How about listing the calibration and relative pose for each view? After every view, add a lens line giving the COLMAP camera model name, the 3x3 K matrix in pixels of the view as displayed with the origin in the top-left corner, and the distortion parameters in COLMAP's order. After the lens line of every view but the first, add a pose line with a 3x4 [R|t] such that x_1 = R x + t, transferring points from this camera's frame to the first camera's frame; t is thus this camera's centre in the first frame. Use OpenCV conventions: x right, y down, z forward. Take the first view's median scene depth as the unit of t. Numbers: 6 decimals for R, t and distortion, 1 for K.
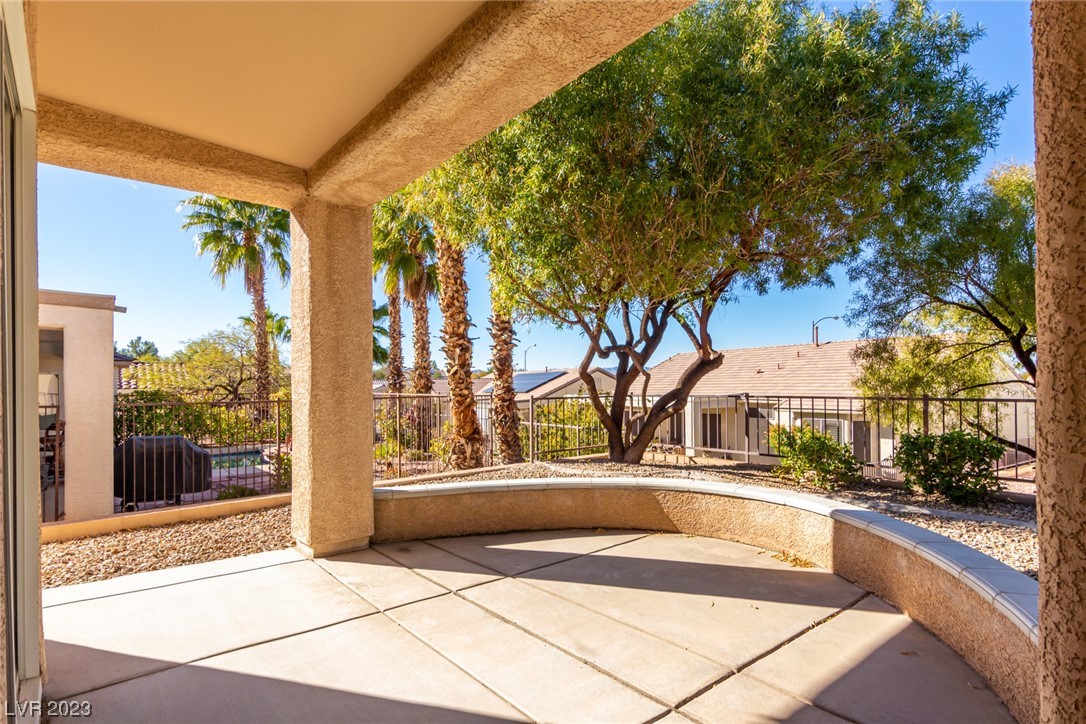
lens RADIAL K [[565.0, 0, 547.3], [0, 565.0, 386.9], [0, 0, 1]] dist [0.023471, -0.000200]
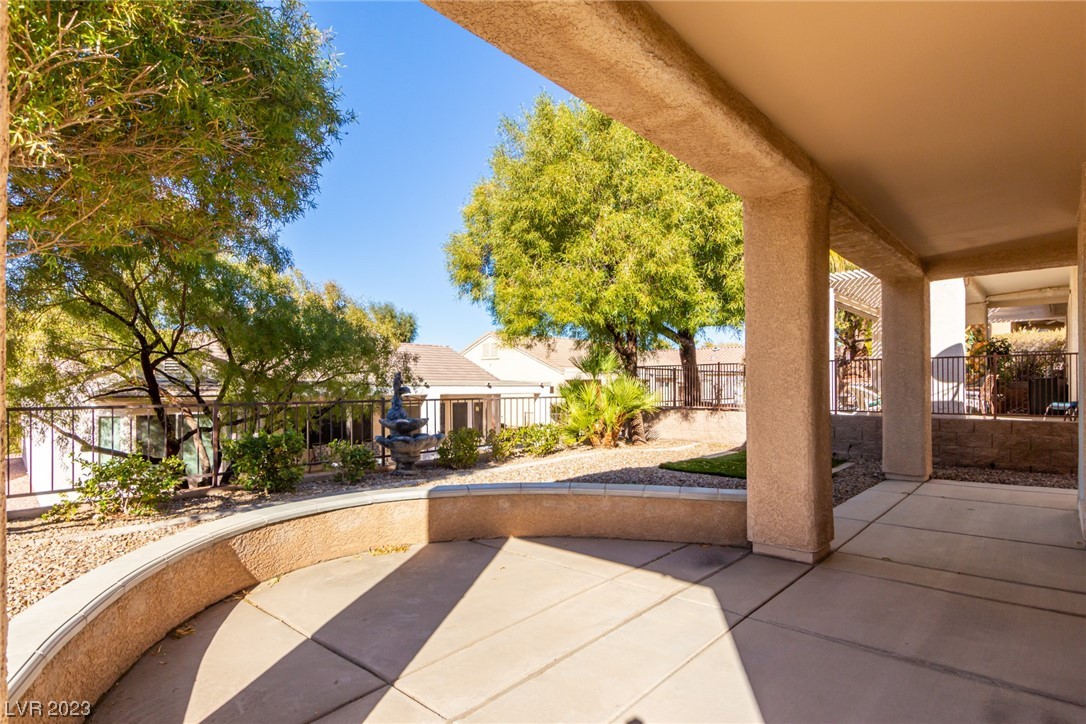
lens RADIAL K [[565.0, 0, 547.3], [0, 565.0, 386.9], [0, 0, 1]] dist [0.023471, -0.000200]
pose [[-0.152789, 0.008086, 0.988226, -0.588718], [0.007710, 0.999946, -0.006990, 0.000236], [-0.988229, 0.006551, -0.152843, 0.728825]]
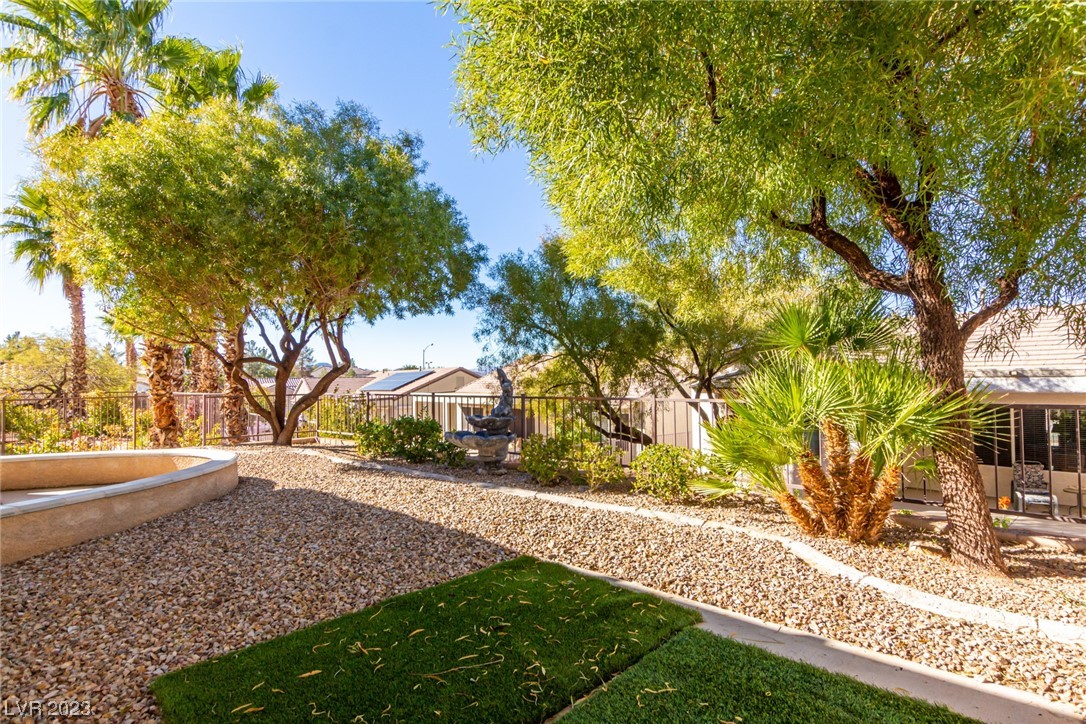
lens RADIAL K [[548.1, 0, 541.5], [0, 548.1, 377.3], [0, 0, 1]] dist [0.018297, -0.000332]
pose [[0.992296, 0.002062, 0.123876, 1.020085], [-0.000370, 0.999906, -0.013679, -0.014345], [-0.123893, 0.013527, 0.992203, -0.624503]]
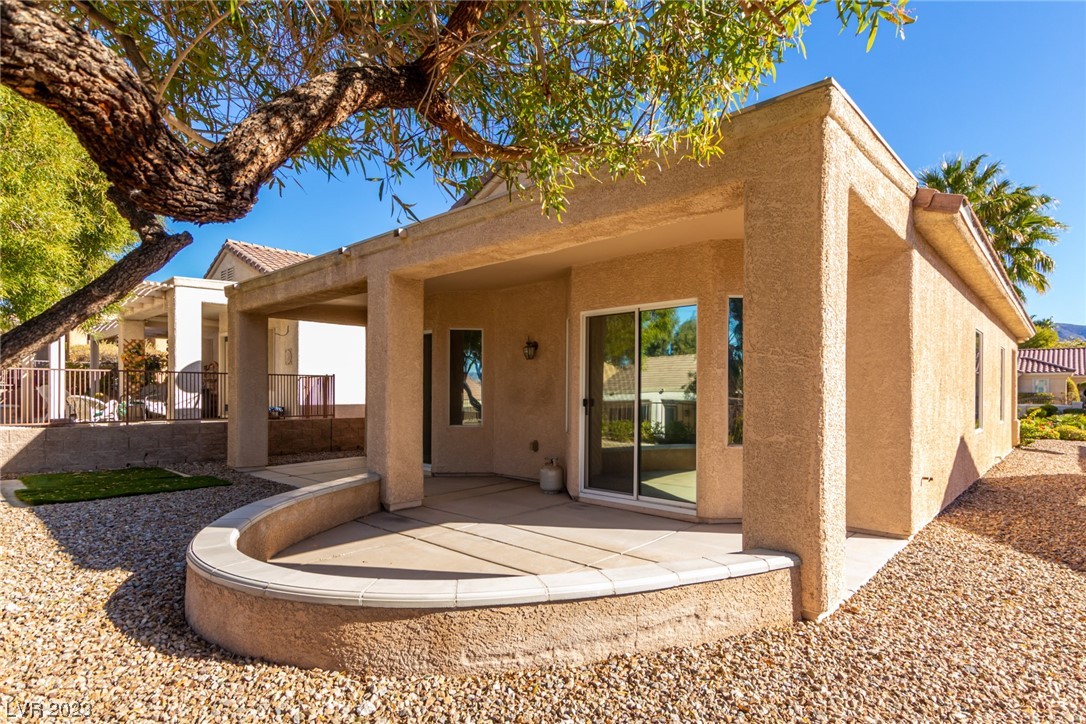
lens RADIAL K [[577.9, 0, 550.0], [0, 577.9, 385.2], [0, 0, 1]] dist [0.018985, -0.000911]
pose [[-0.991270, 0.005618, -0.131728, 0.070003], [0.006240, 0.999971, -0.004312, -0.033107], [0.131700, -0.005096, -0.991277, 1.699020]]
